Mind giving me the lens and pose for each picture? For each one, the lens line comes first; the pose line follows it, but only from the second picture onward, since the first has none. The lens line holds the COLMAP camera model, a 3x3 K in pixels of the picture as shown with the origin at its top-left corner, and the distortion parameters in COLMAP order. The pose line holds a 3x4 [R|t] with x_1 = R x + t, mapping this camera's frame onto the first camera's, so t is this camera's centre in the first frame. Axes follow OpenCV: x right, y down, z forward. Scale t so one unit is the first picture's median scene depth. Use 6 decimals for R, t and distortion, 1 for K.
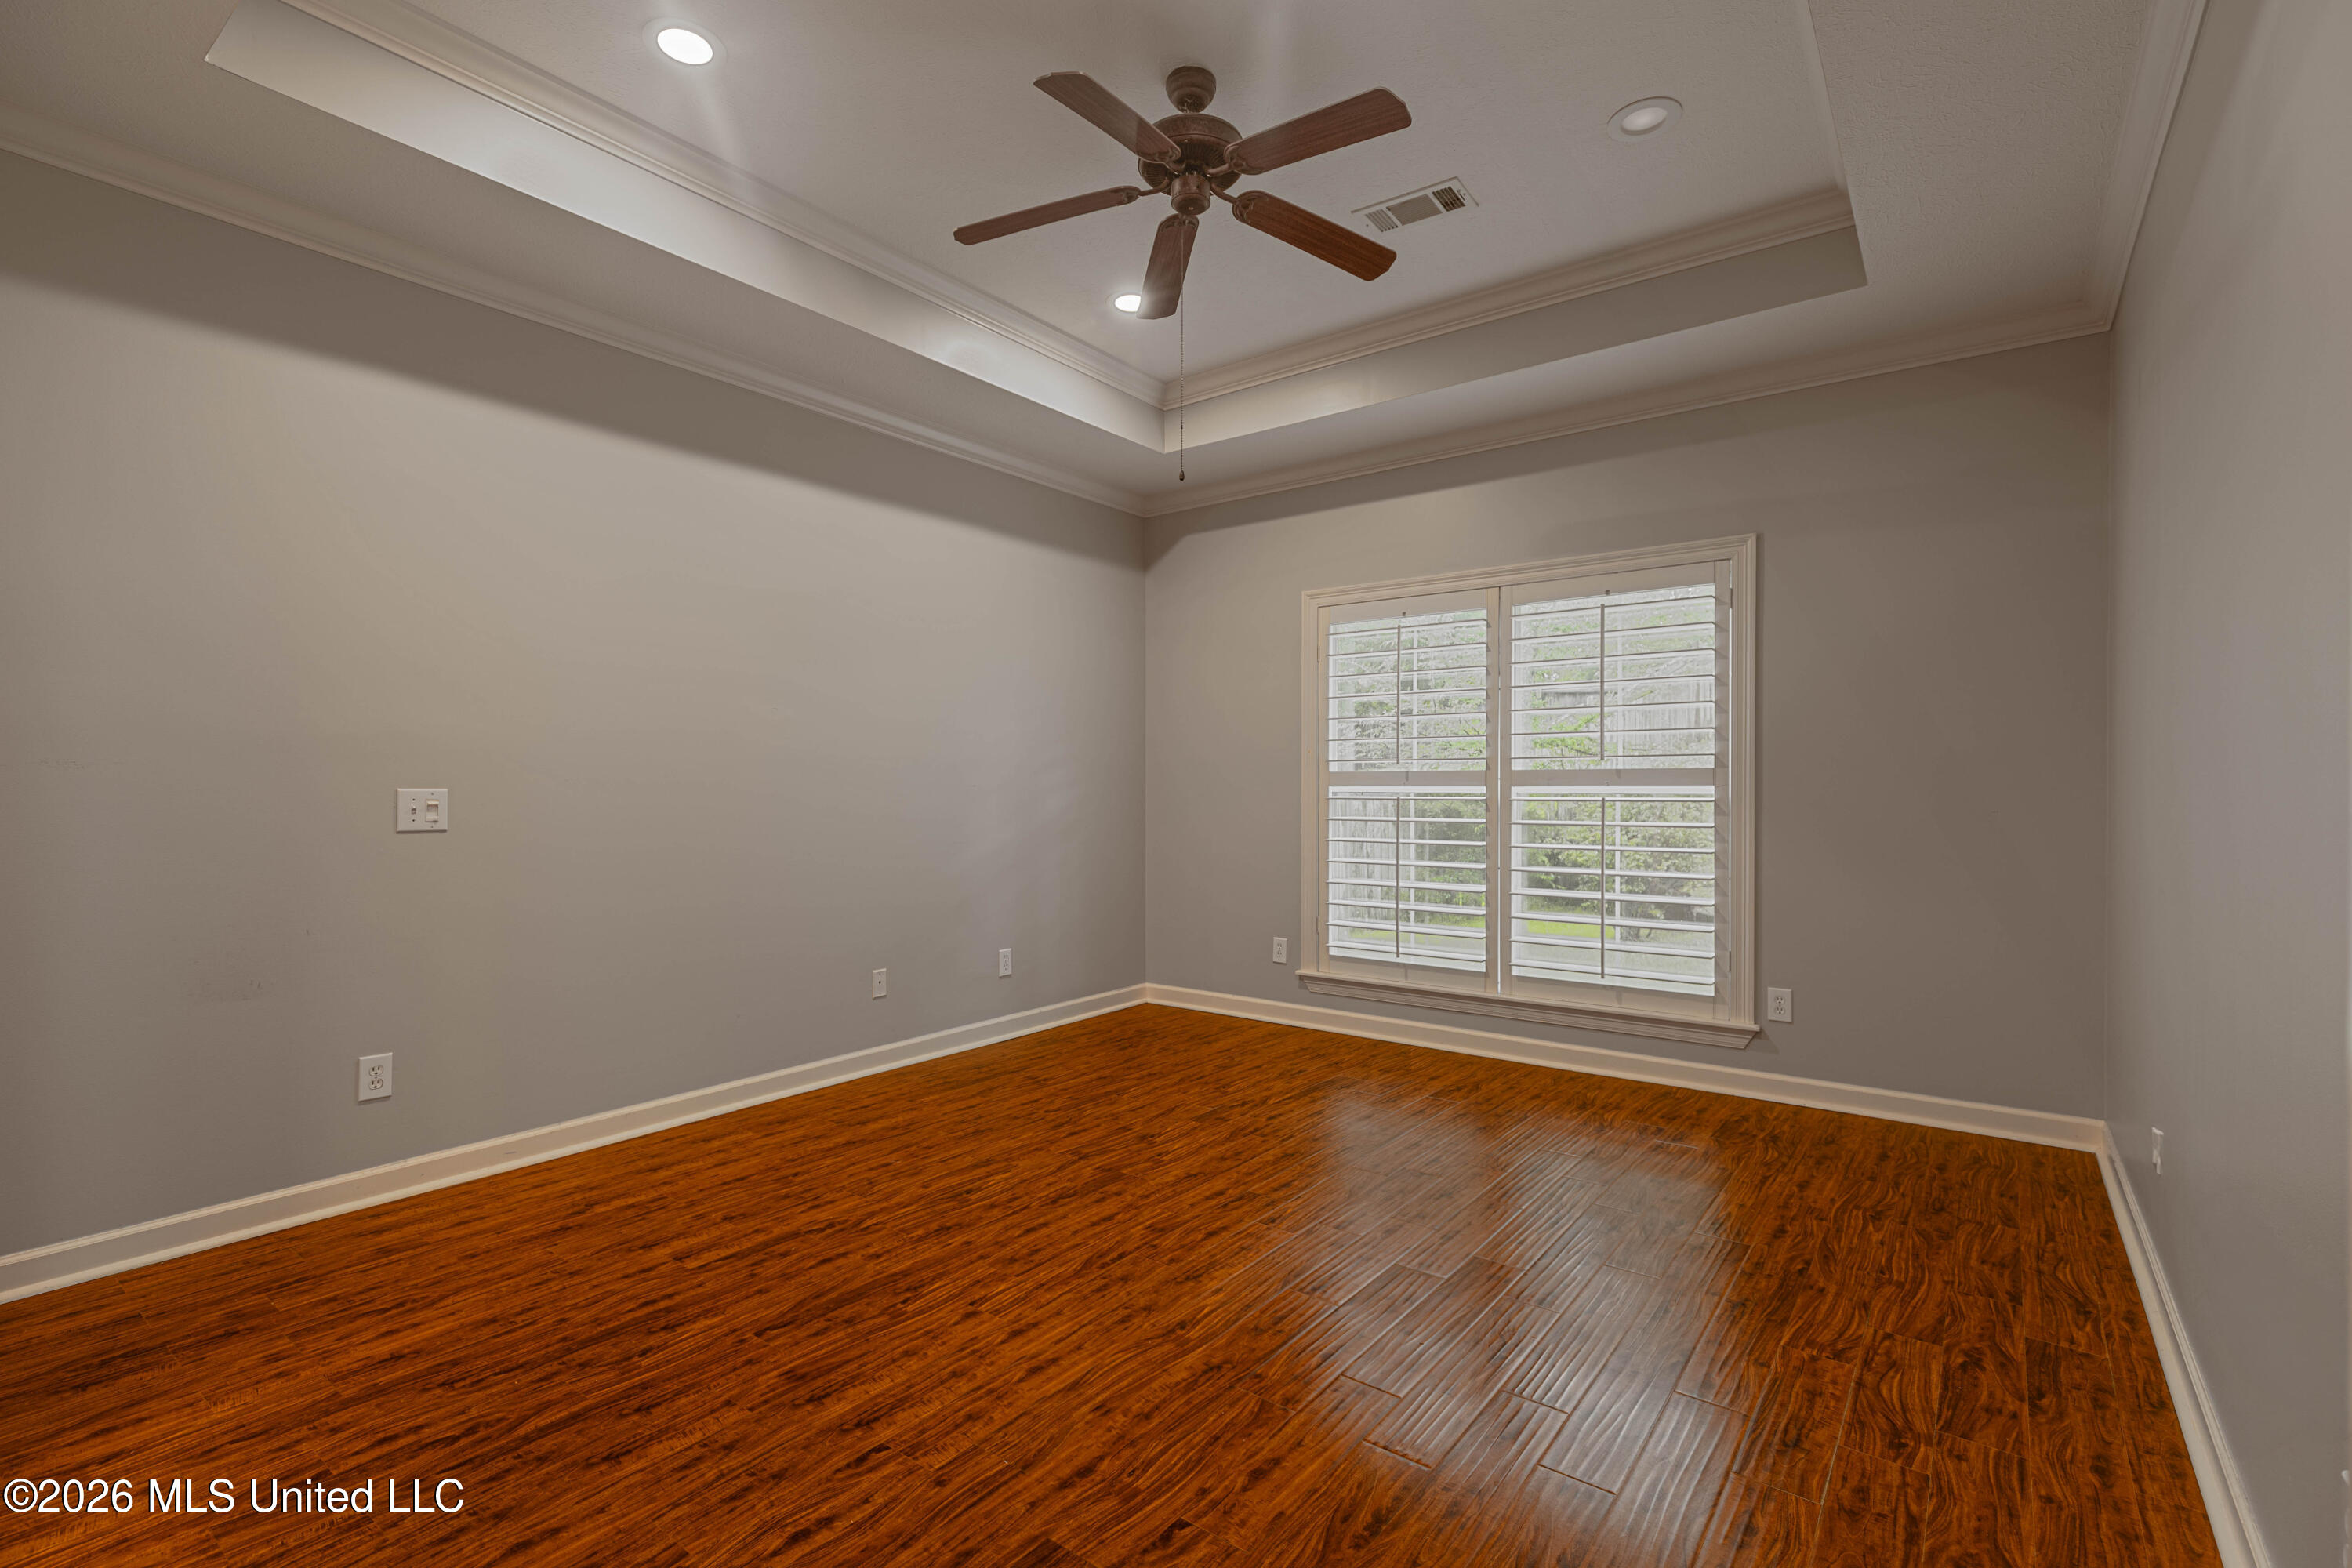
lens RADIAL K [[1067.2, 0, 1185.8], [0, 1067.2, 784.7], [0, 0, 1]] dist [0.003387, 0.000322]
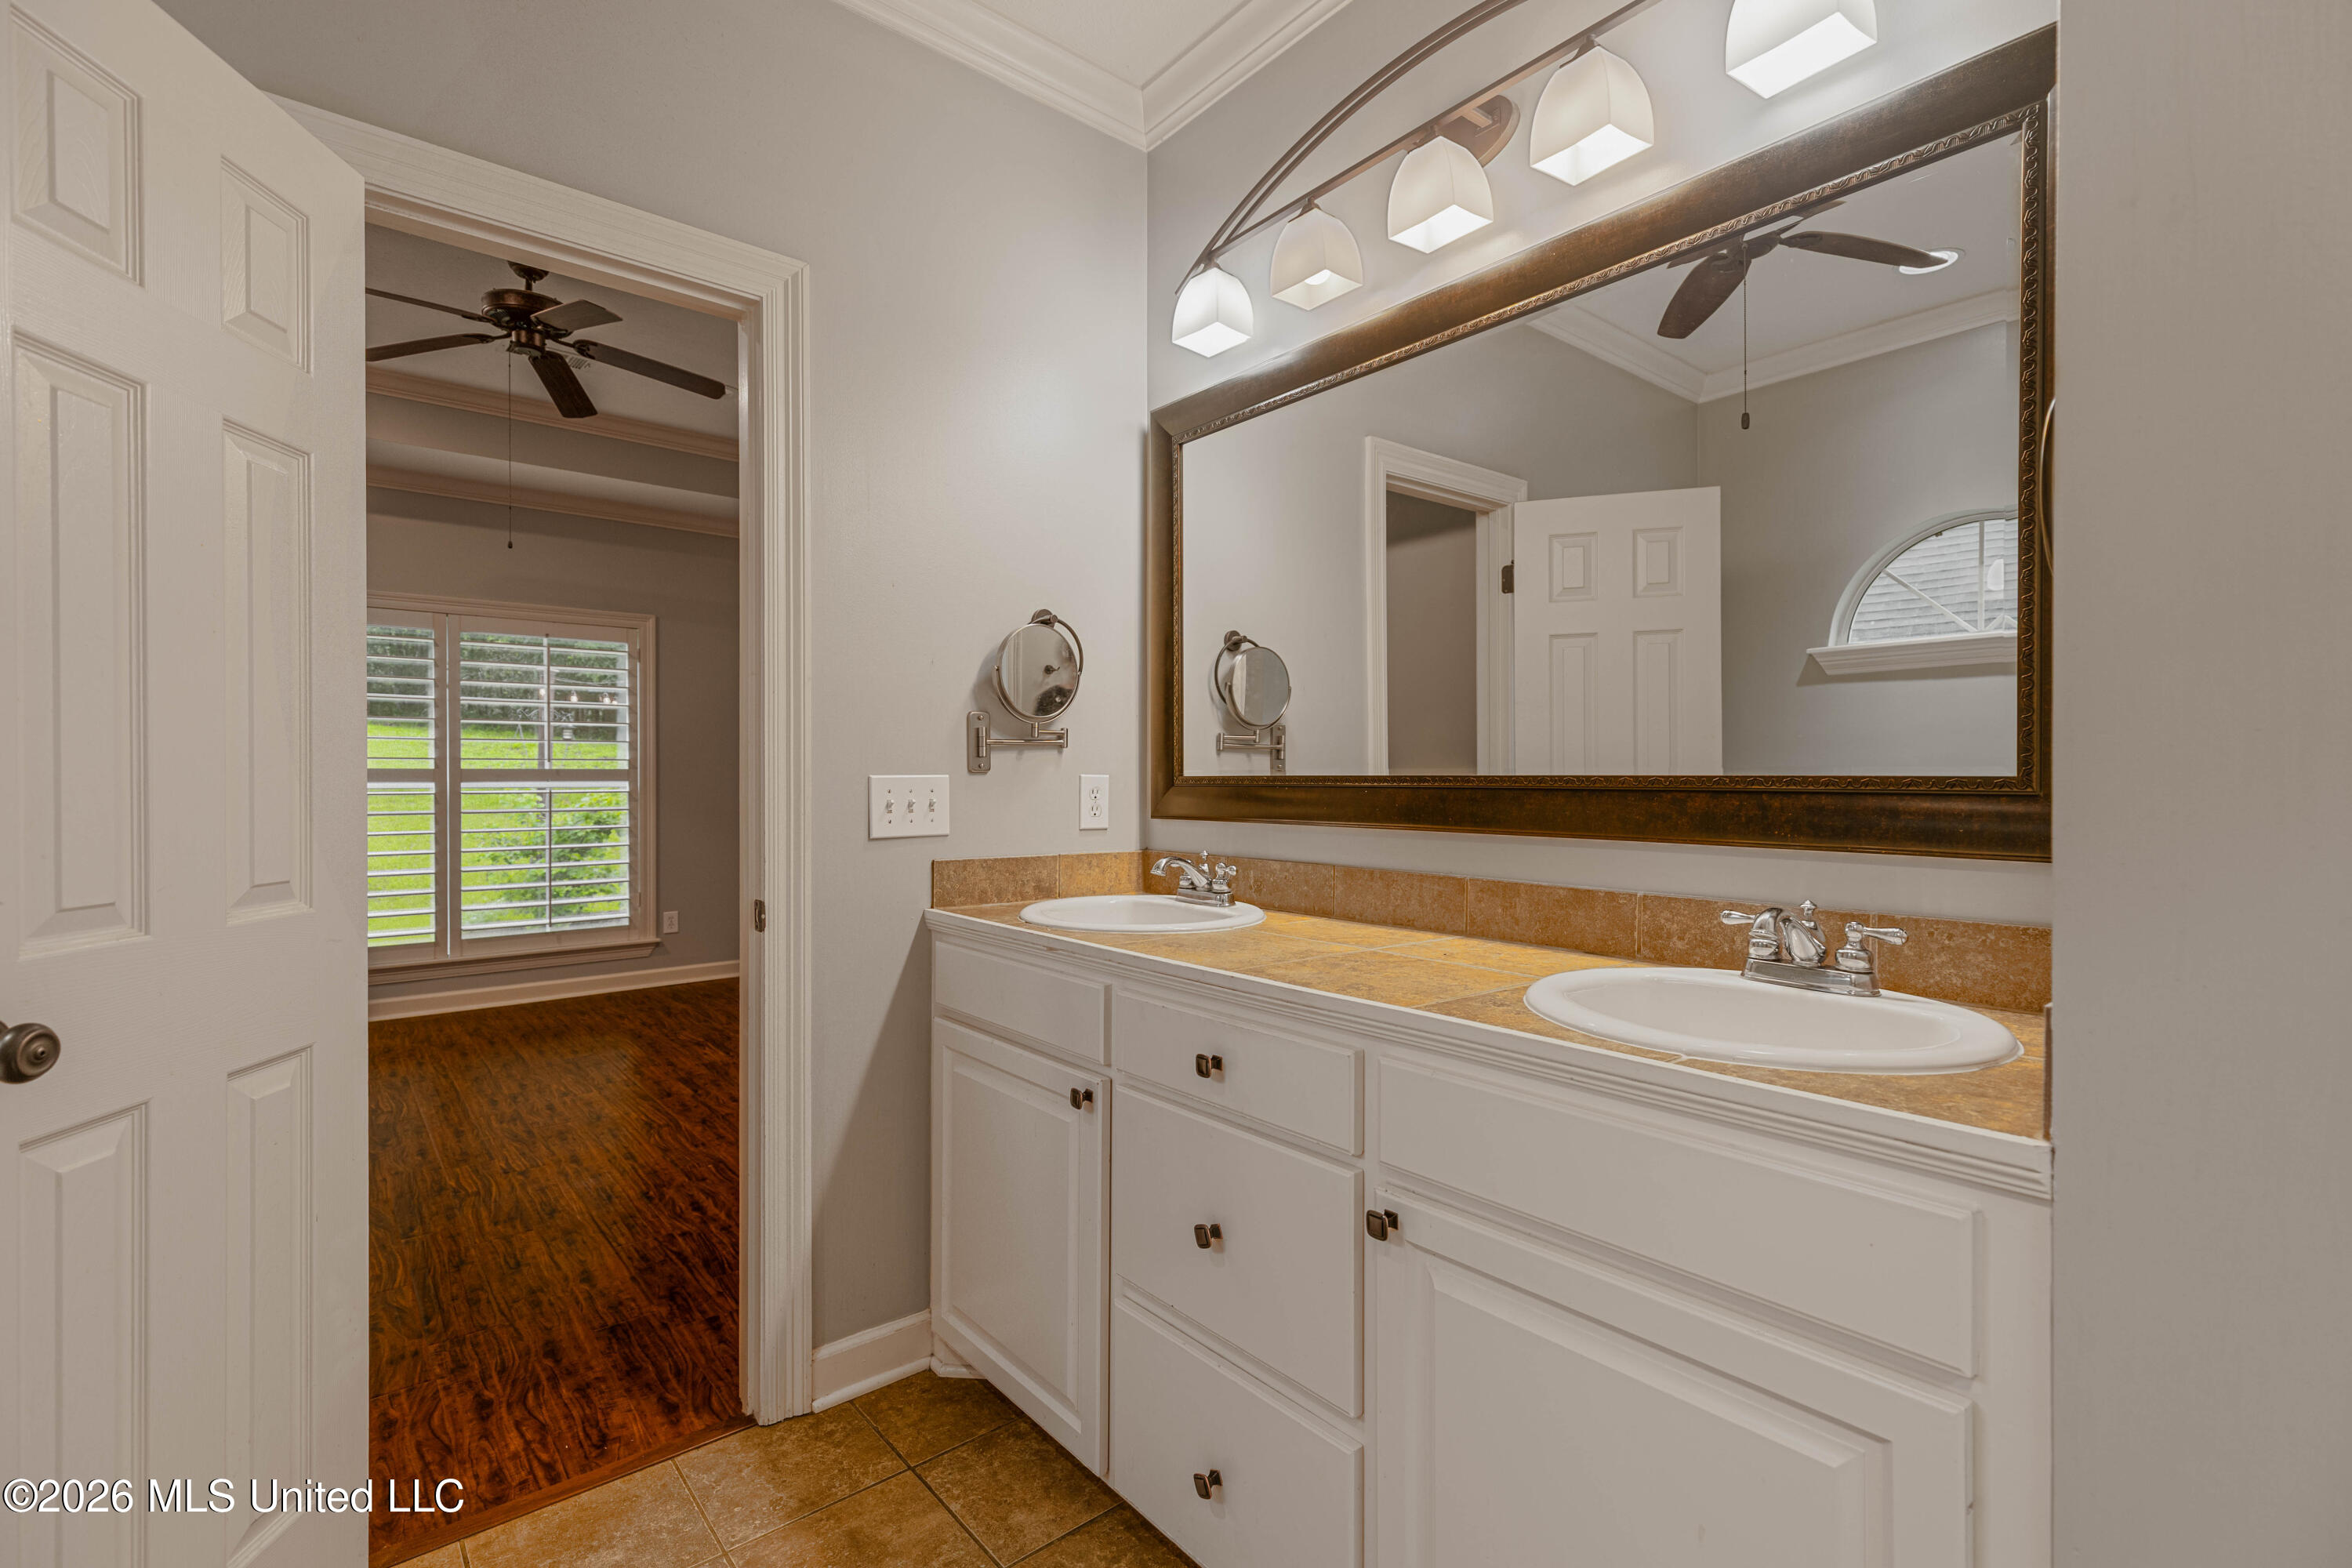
lens RADIAL K [[1067.2, 0, 1189.4], [0, 1067.2, 773.1], [0, 0, 1]] dist [0.003387, 0.000322]
pose [[0.222921, 0.002455, 0.974834, -1.116462], [0.000626, 0.999996, -0.002662, -0.008929], [-0.974836, 0.001204, 0.222918, -0.112706]]
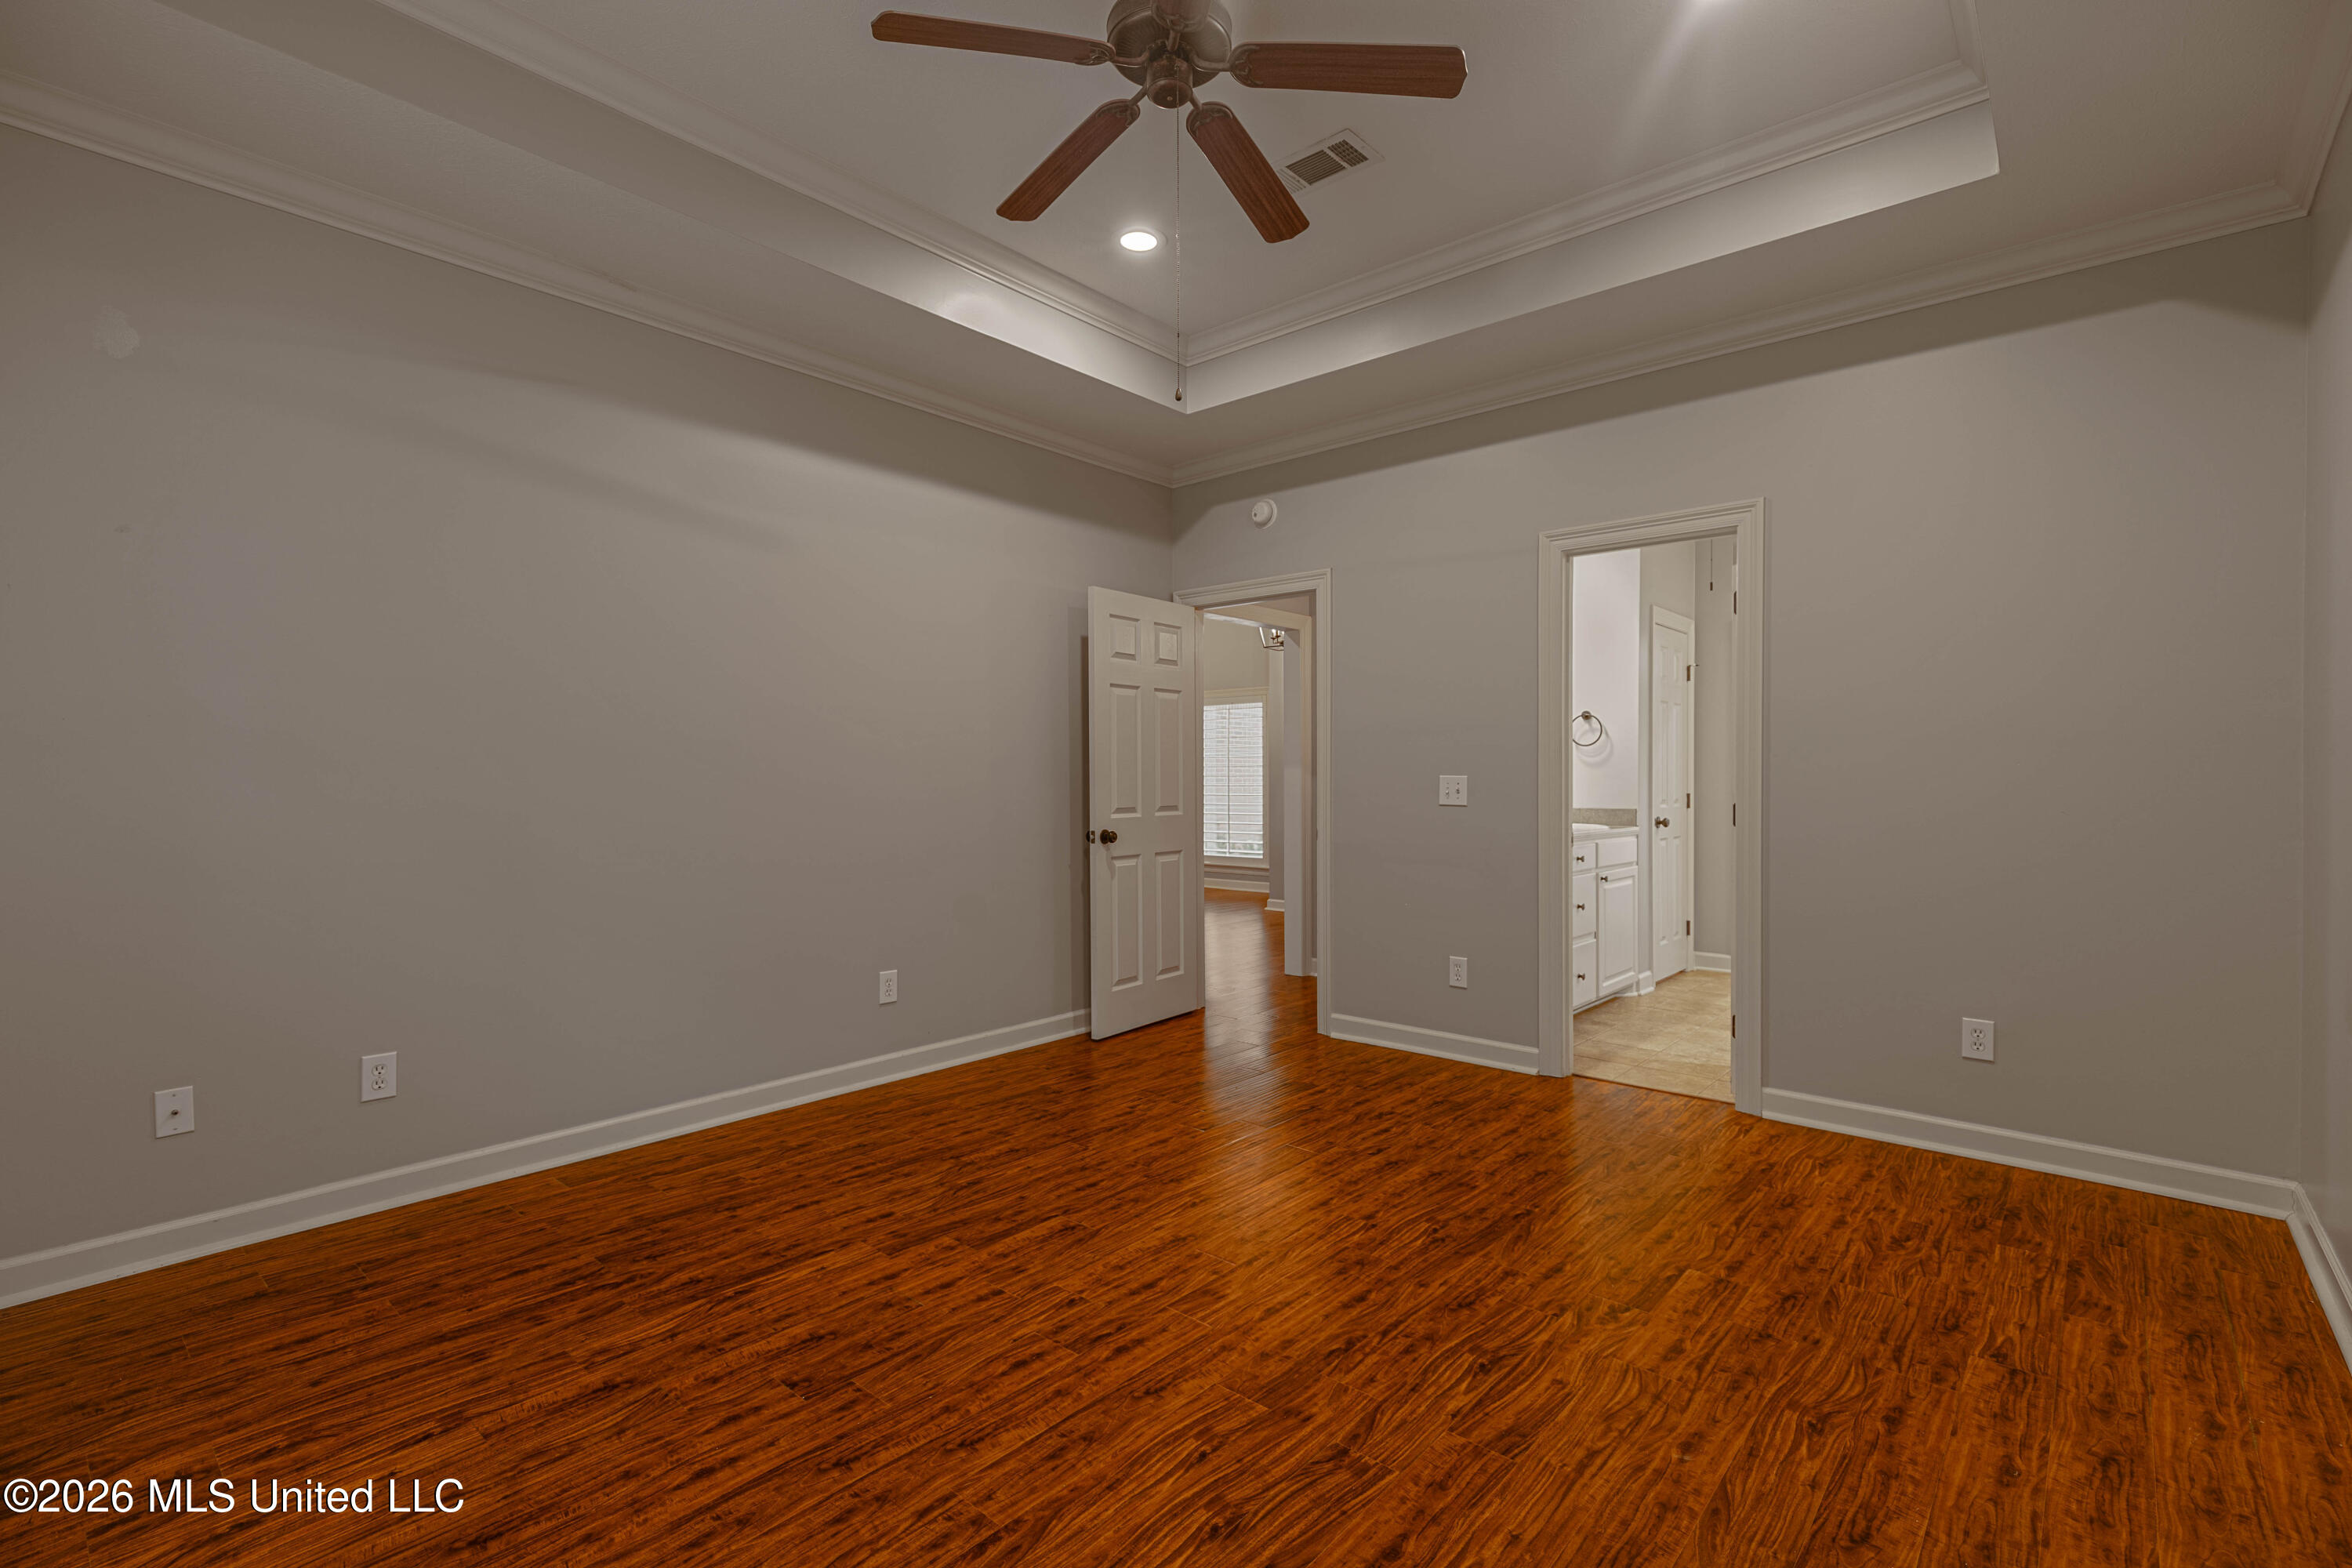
lens RADIAL K [[1067.2, 0, 1177.0], [0, 1067.2, 780.2], [0, 0, 1]] dist [0.003387, 0.000322]
pose [[-0.997231, 0.002627, 0.074320, -0.063536], [0.002659, 0.999996, 0.000327, 0.003401], [-0.074319, 0.000524, -0.997234, 1.836585]]
